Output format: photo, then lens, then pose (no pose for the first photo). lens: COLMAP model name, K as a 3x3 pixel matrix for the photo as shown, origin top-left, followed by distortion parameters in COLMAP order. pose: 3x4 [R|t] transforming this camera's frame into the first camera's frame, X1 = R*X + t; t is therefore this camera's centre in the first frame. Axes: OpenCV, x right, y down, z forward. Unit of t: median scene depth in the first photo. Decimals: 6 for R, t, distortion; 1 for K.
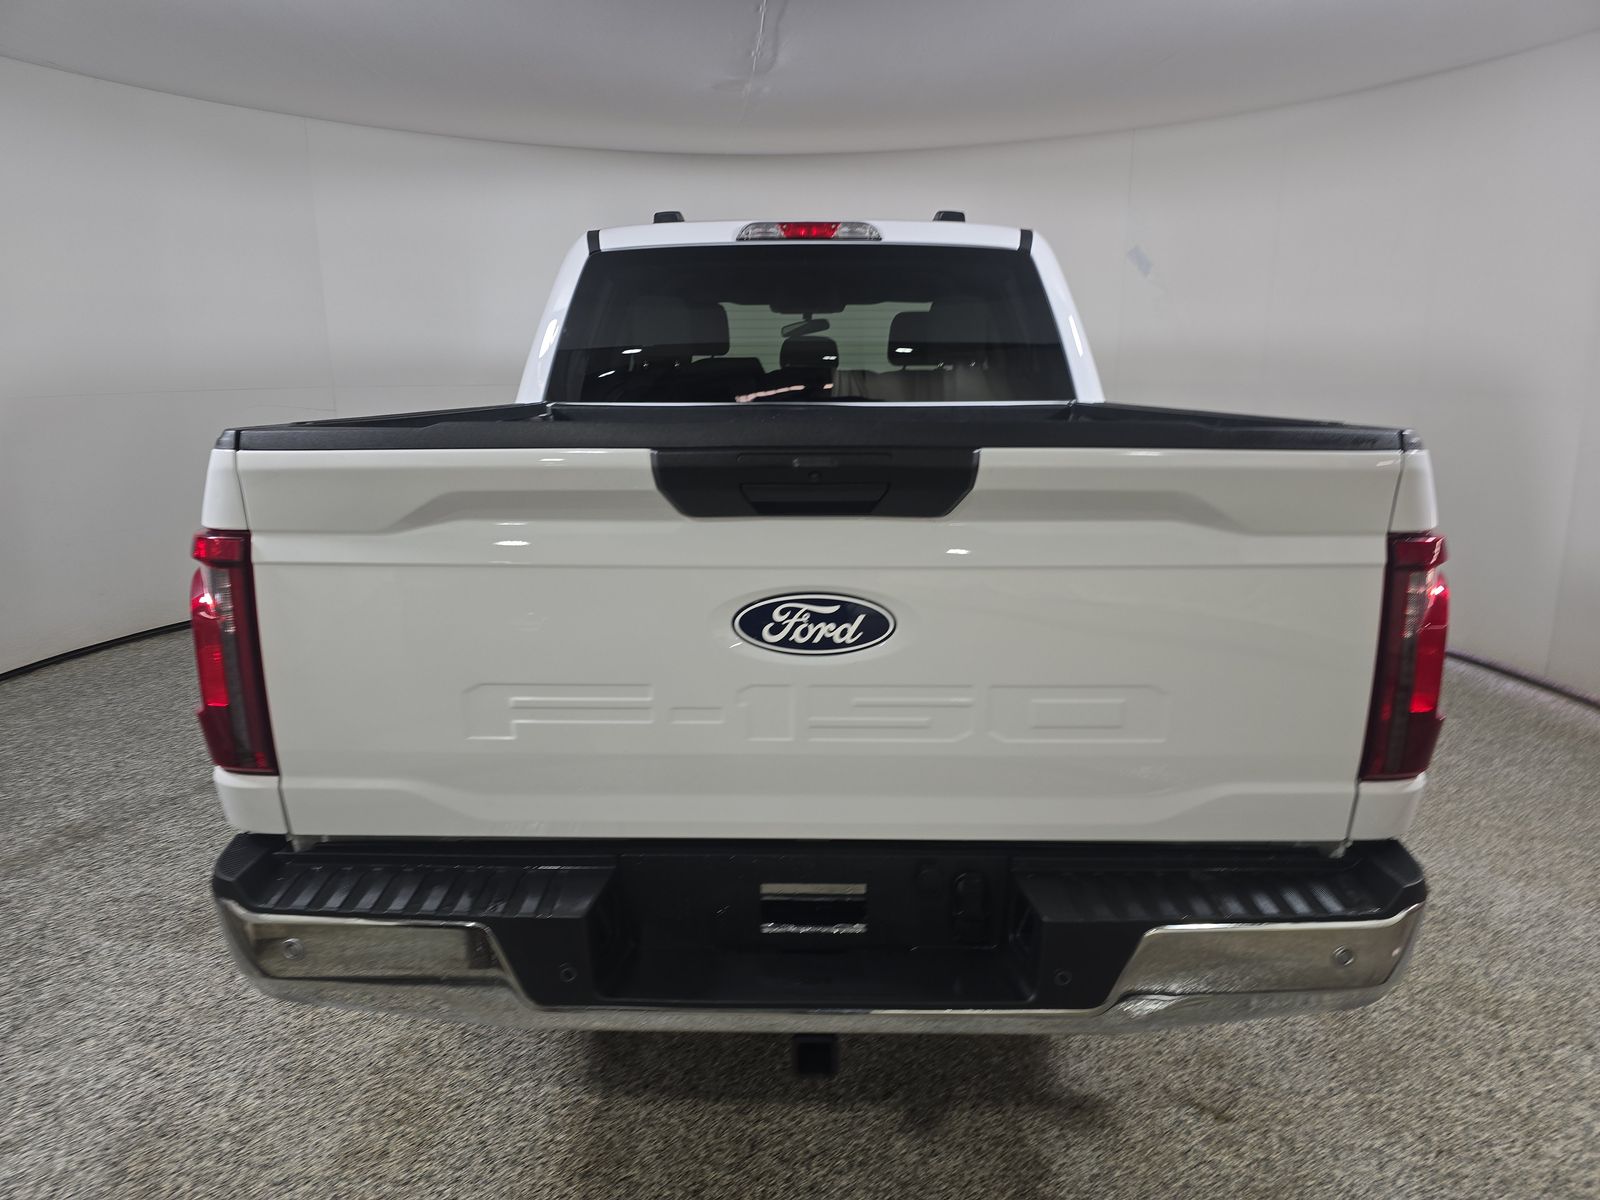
lens RADIAL K [[1069.5, 0, 800.0], [0, 1069.5, 600.0], [0, 0, 1]] dist [0.060088, -0.061291]
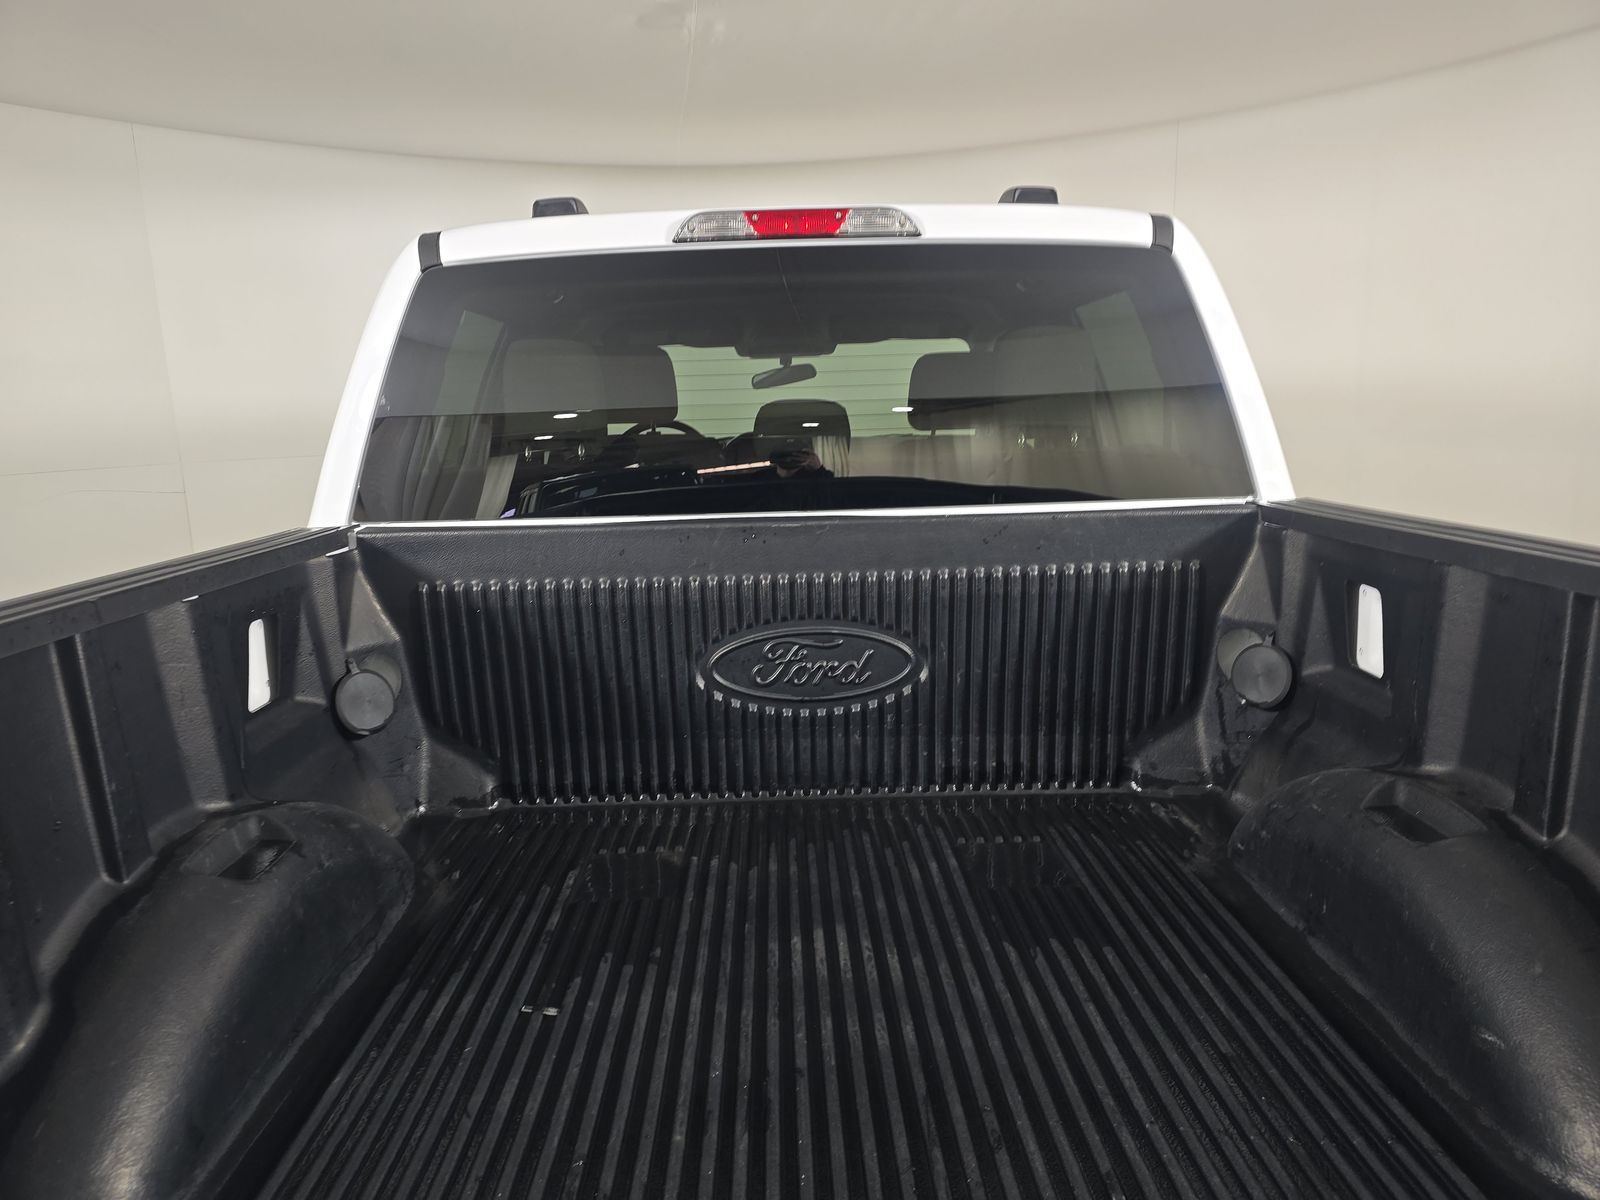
lens RADIAL K [[1069.5, 0, 800.0], [0, 1069.5, 600.0], [0, 0, 1]] dist [0.060088, -0.061291]
pose [[0.999233, -0.030244, 0.024854, -0.010785], [0.031040, 0.998996, -0.032314, -0.118971], [-0.023852, 0.033061, 0.999169, 0.419963]]
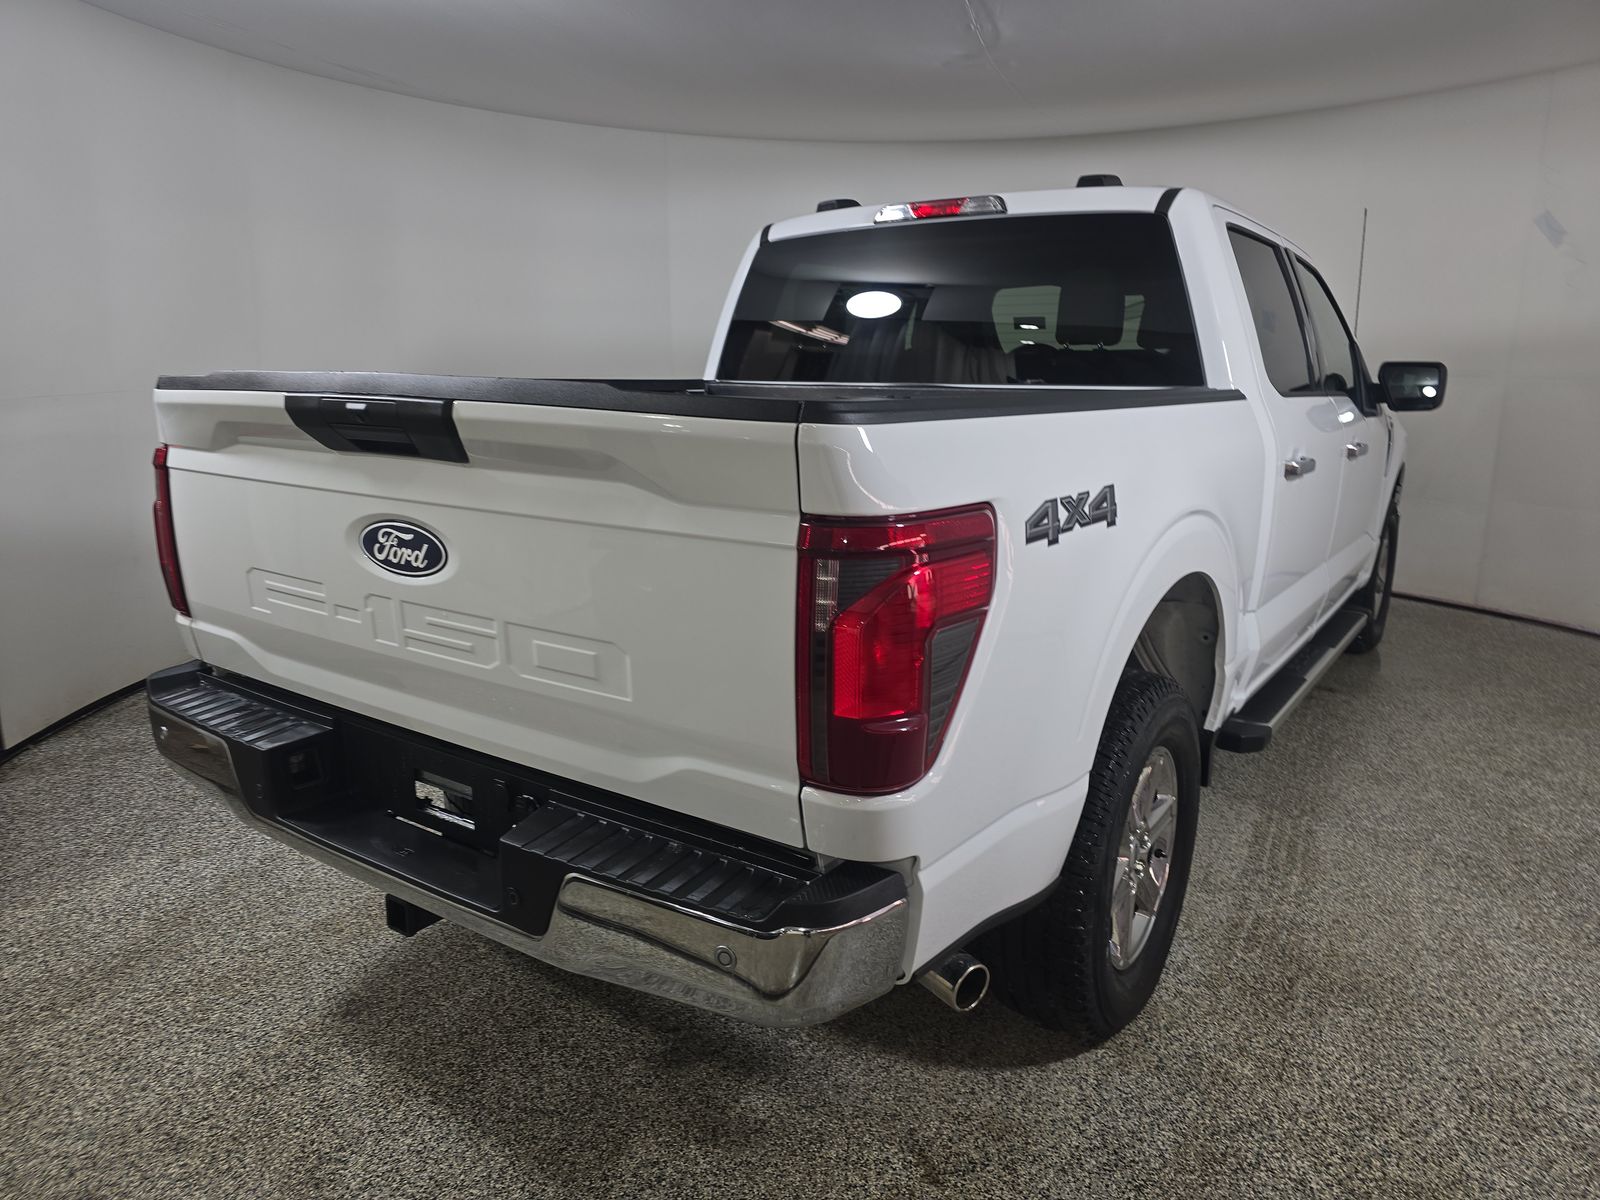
lens RADIAL K [[1069.5, 0, 800.0], [0, 1069.5, 600.0], [0, 0, 1]] dist [0.060088, -0.061291]
pose [[0.830245, 0.127973, -0.542508, 0.484495], [-0.126558, 0.991147, 0.040121, -0.011336], [0.542840, 0.035348, 0.839092, 0.115520]]
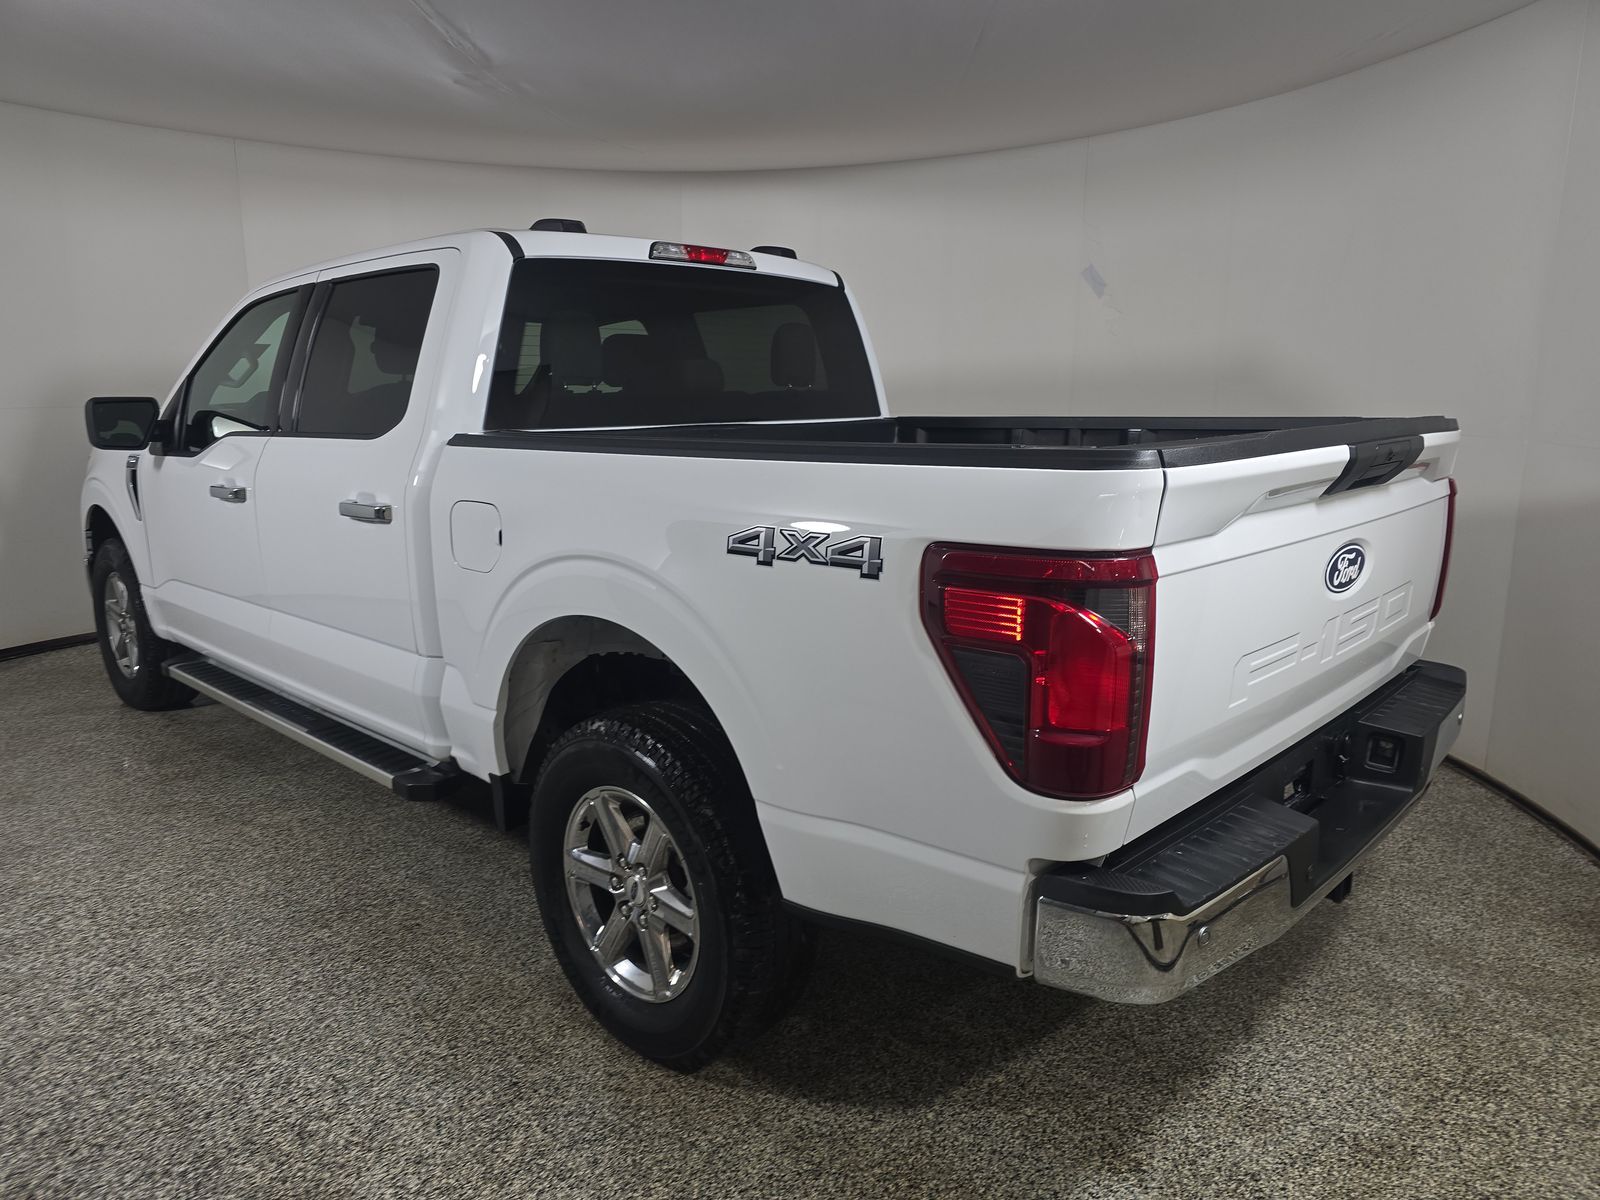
lens RADIAL K [[1079.7, 0, 793.7], [0, 1079.7, 603.5], [0, 0, 1]] dist [0.062375, -0.048048]
pose [[0.681955, -0.144519, 0.716974, -0.718836], [0.159651, 0.986059, 0.046905, -0.053459], [-0.713757, 0.082479, 0.695520, 0.253676]]
